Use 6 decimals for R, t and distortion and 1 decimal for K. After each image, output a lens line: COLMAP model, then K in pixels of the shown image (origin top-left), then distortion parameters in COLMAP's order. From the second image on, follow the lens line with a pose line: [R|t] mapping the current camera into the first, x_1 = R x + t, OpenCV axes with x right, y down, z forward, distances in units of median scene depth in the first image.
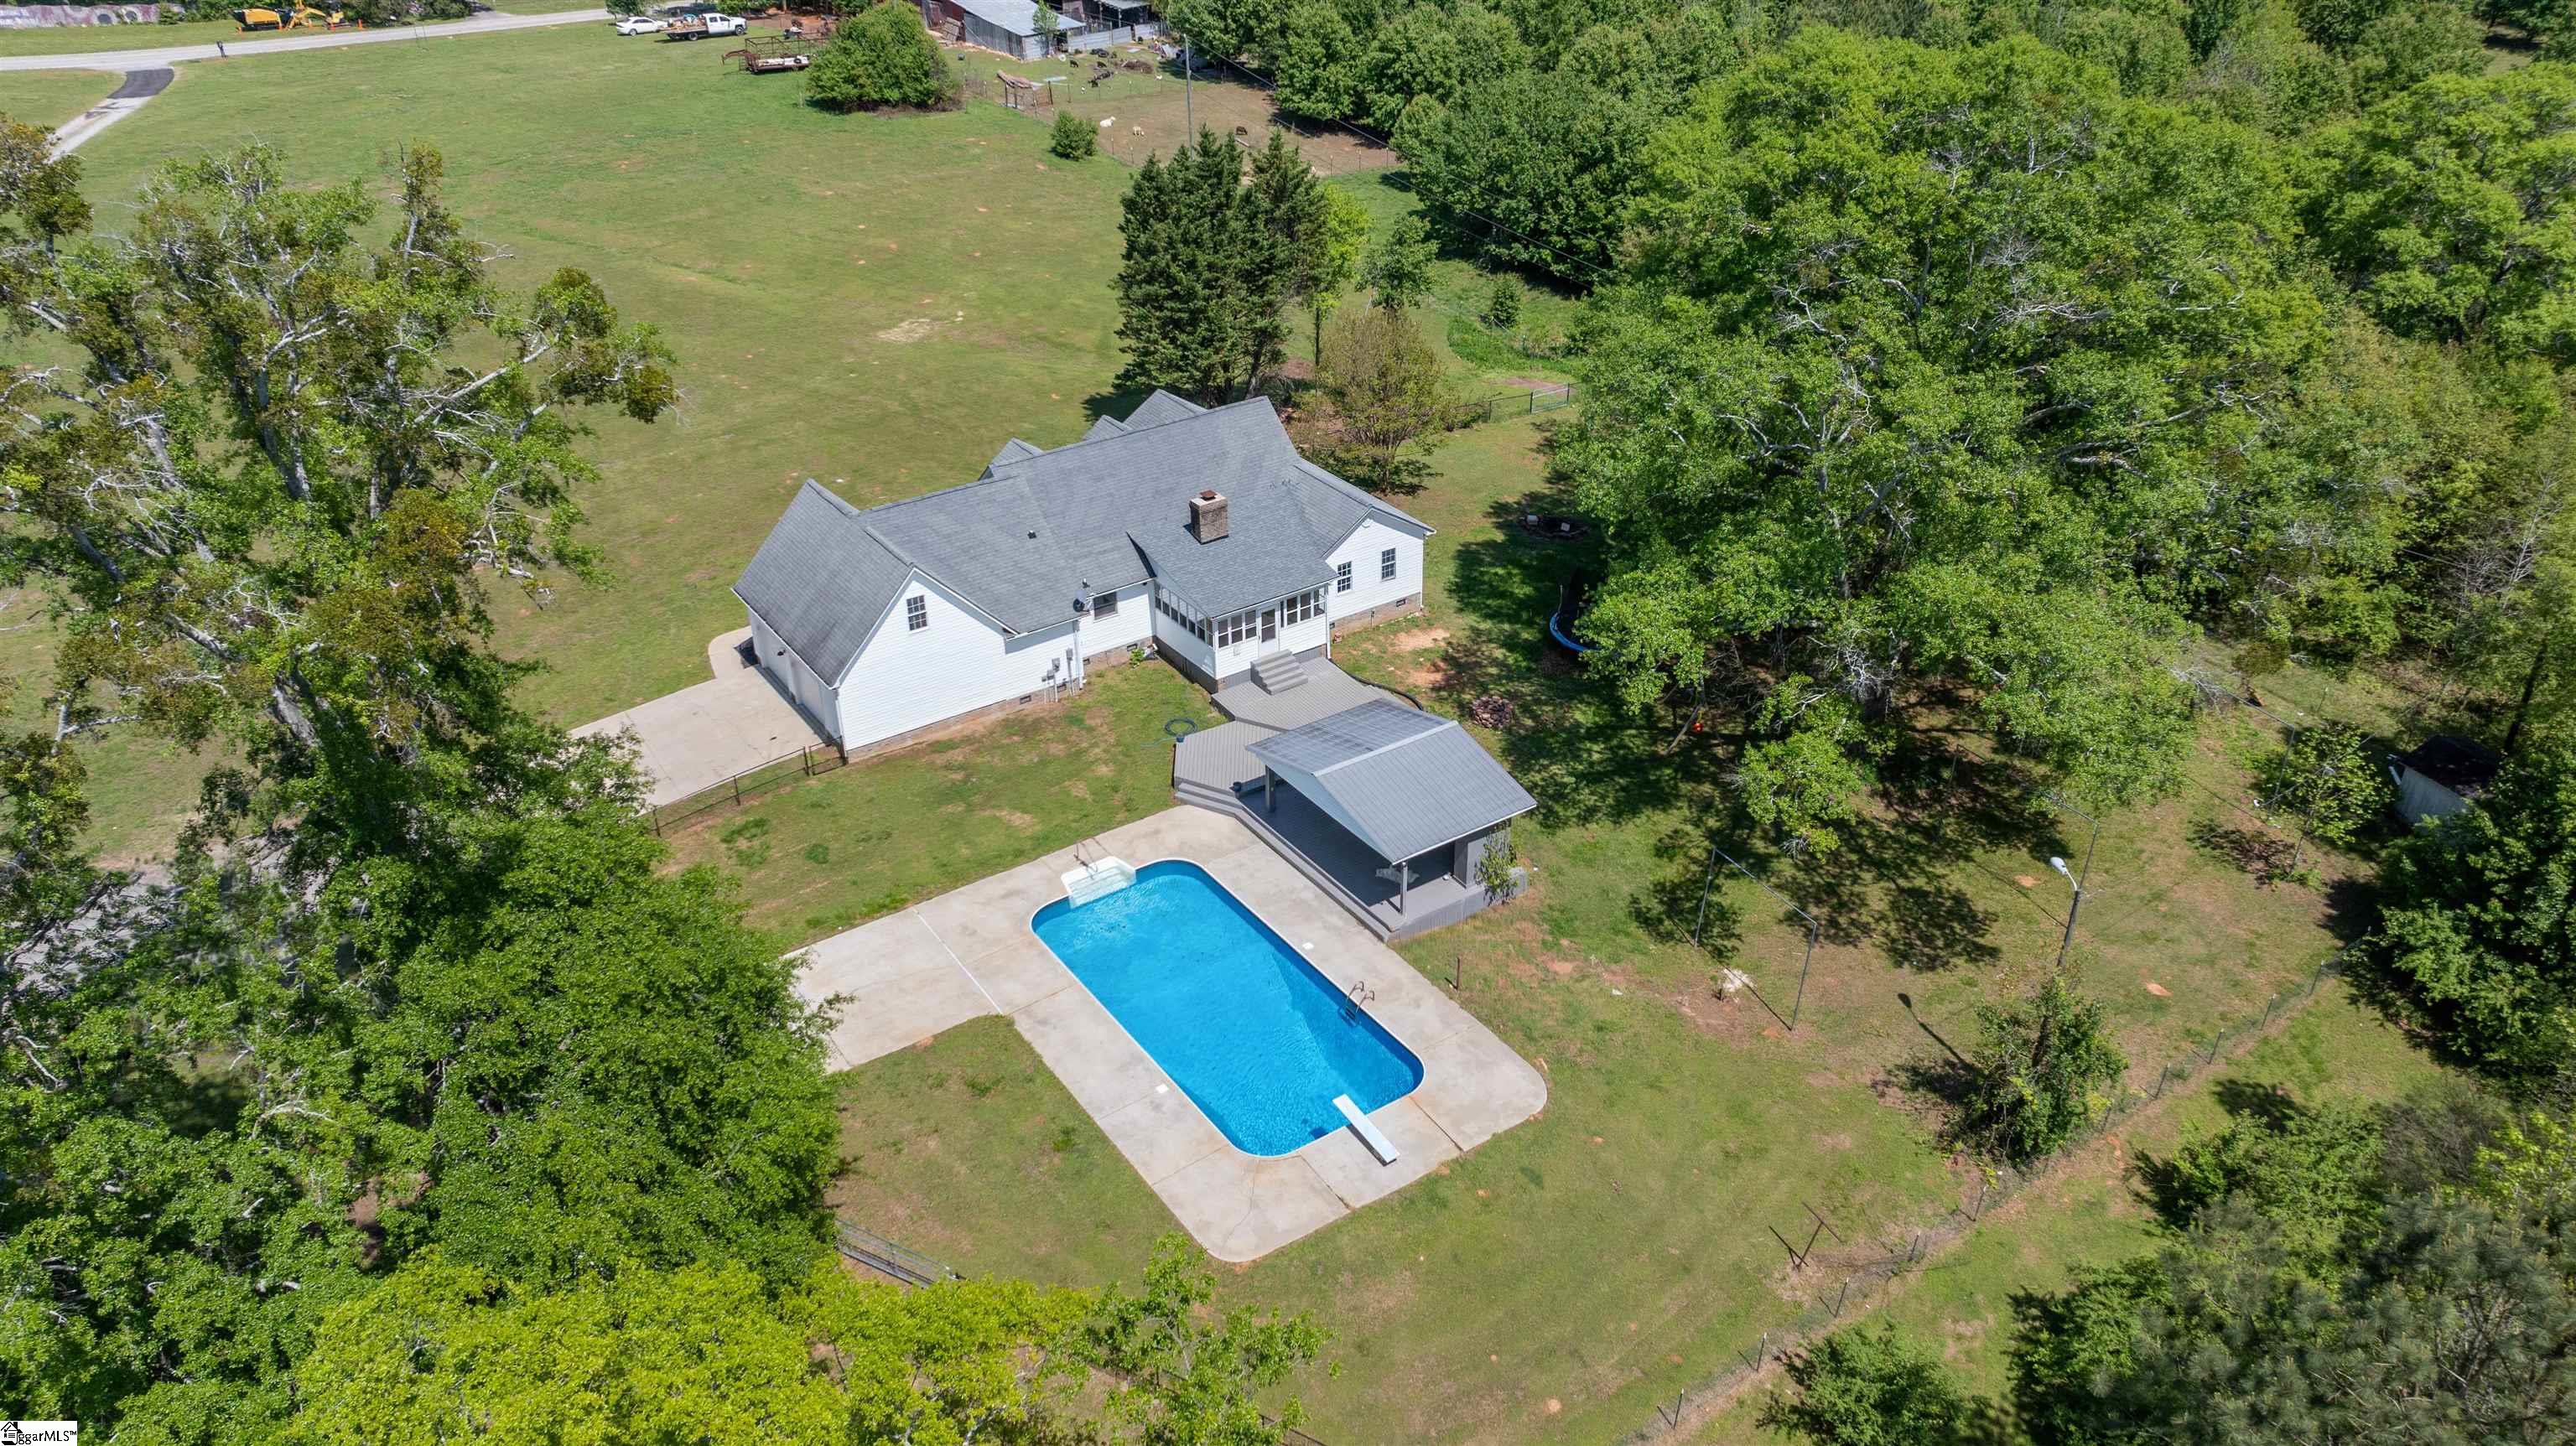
lens RADIAL K [[1772.9, 0, 1288.0], [0, 1772.9, 723.0], [0, 0, 1]] dist [0.003170, 0.003308]
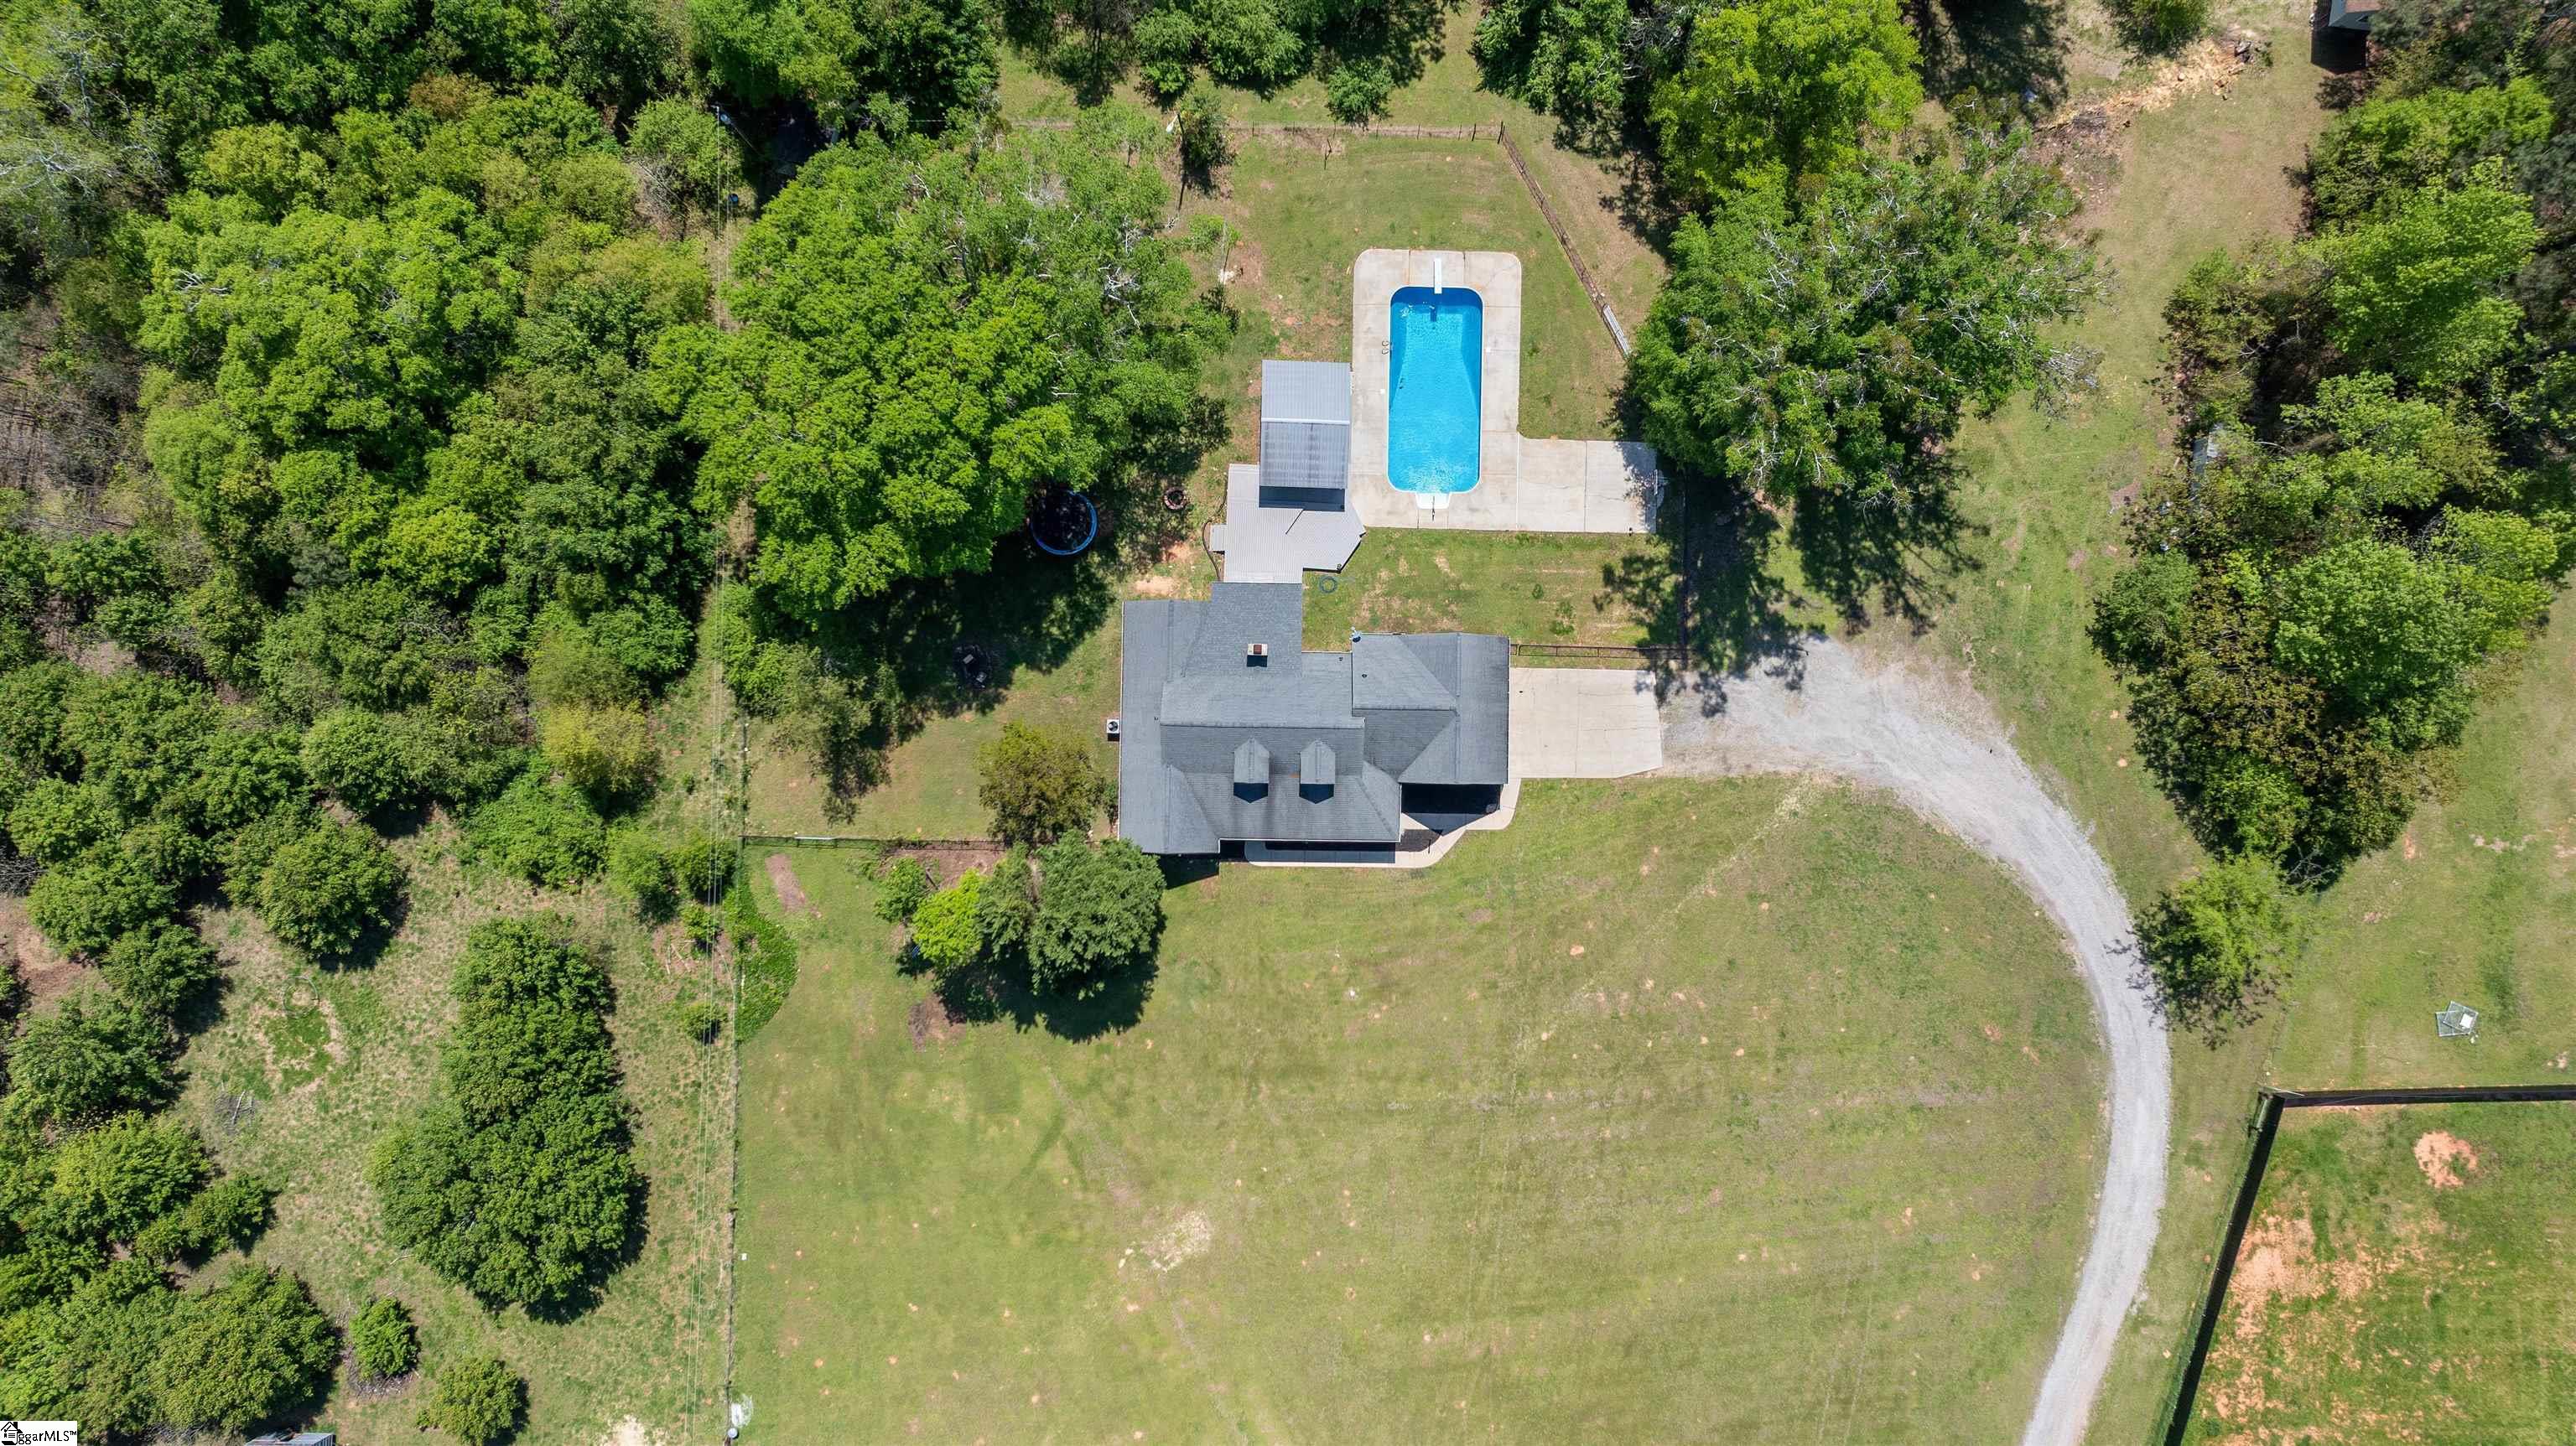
lens RADIAL K [[1825.5, 0, 1288.0], [0, 1825.5, 723.0], [0, 0, 1]] dist [0.011318, 0.003181]
pose [[-0.811717, -0.582698, 0.039732, -0.181098], [0.335316, -0.409244, 0.848577, -1.624352], [-0.478204, 0.702127, 0.527579, 0.138708]]
